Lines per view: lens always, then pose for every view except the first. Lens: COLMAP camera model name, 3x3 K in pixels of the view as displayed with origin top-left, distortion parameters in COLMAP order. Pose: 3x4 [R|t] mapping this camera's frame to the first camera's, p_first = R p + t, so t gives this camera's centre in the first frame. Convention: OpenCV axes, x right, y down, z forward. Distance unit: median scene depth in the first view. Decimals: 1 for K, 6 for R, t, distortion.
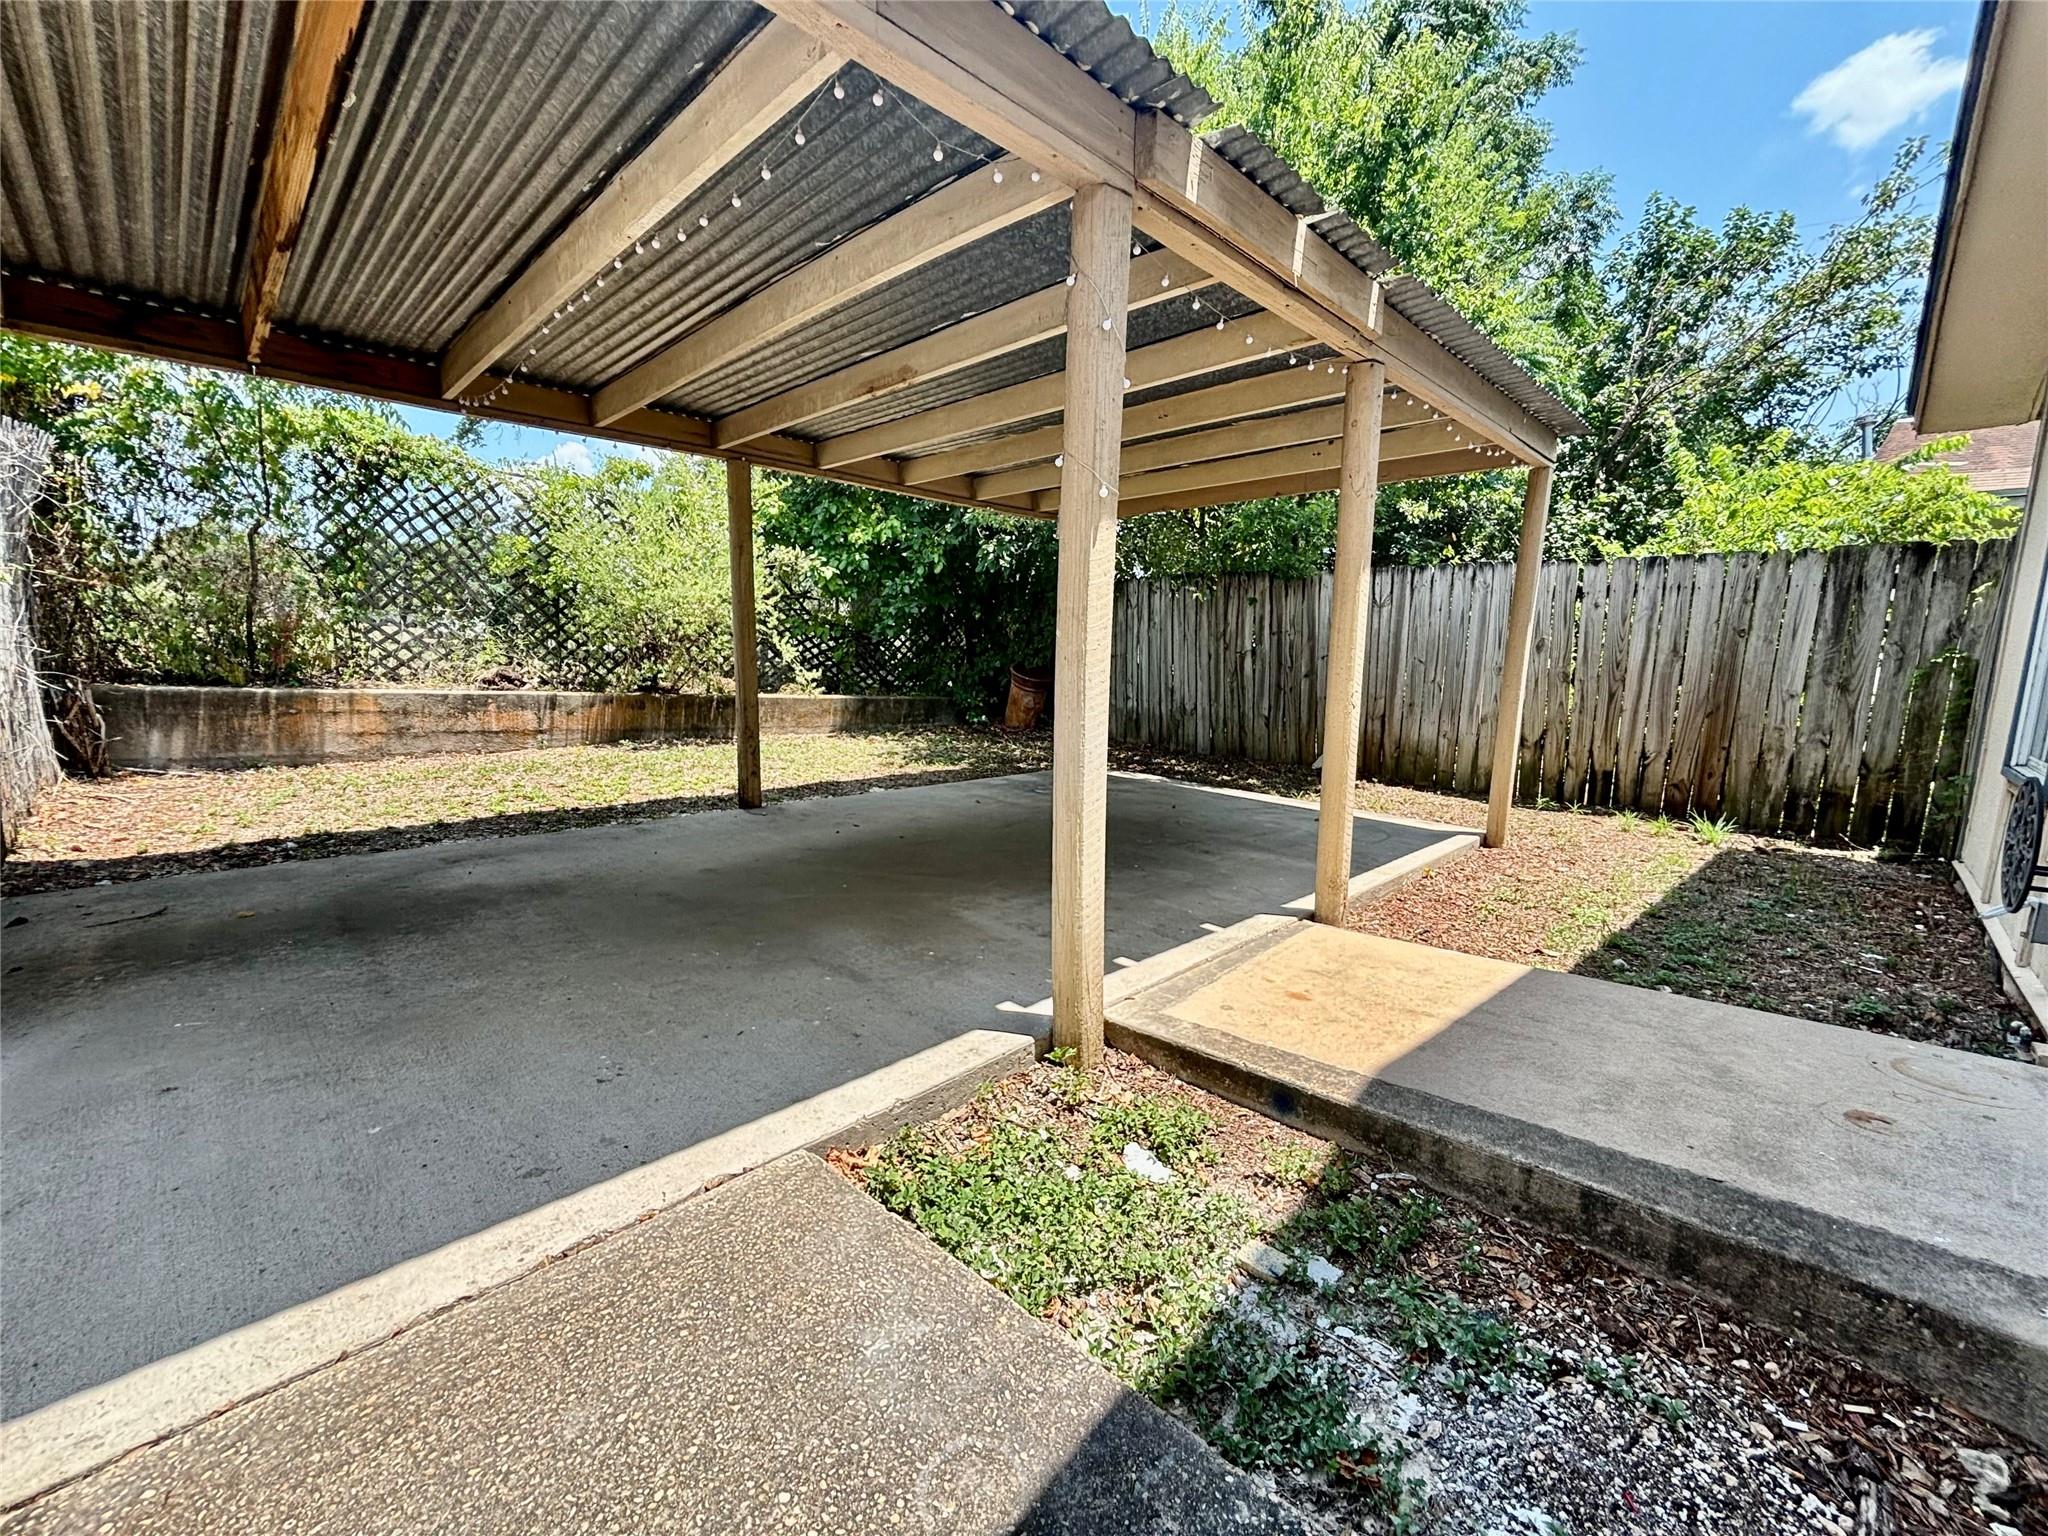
lens RADIAL K [[822.1, 0, 1024.0], [0, 822.1, 768.0], [0, 0, 1]] dist [0.001011, -0.003028]
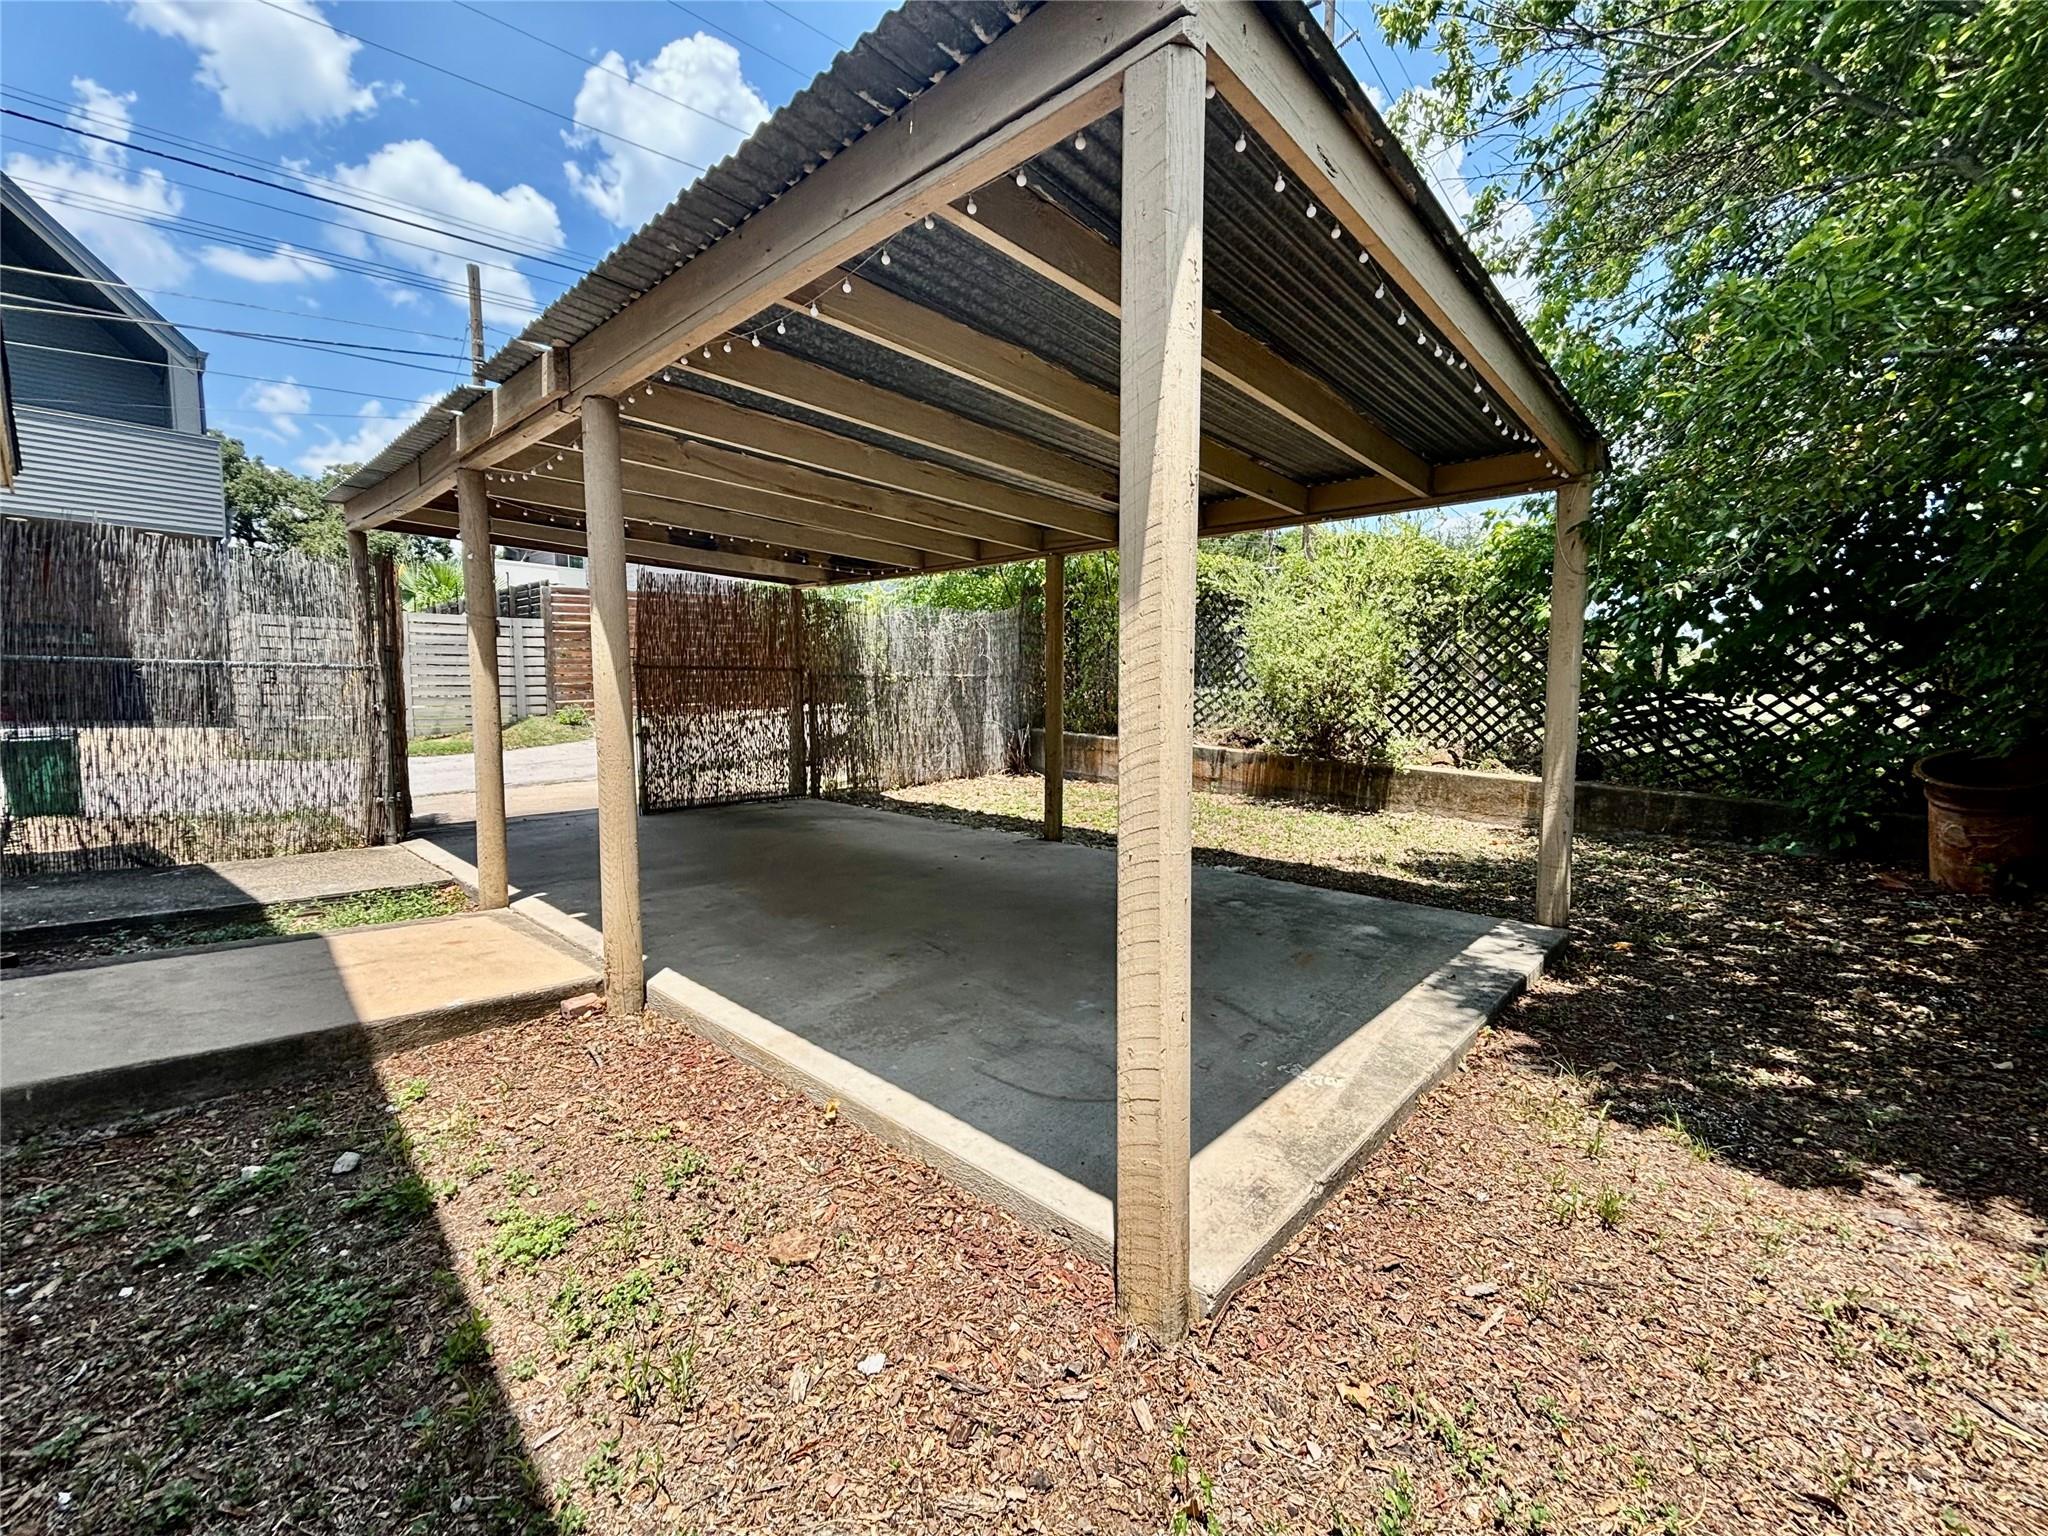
lens RADIAL K [[822.1, 0, 1024.0], [0, 822.1, 768.0], [0, 0, 1]] dist [0.001011, -0.003028]
pose [[0.041500, 0.061525, -0.997242, 1.143409], [-0.150774, 0.987058, 0.054623, -0.156481], [0.987697, 0.148091, 0.050240, 1.200997]]
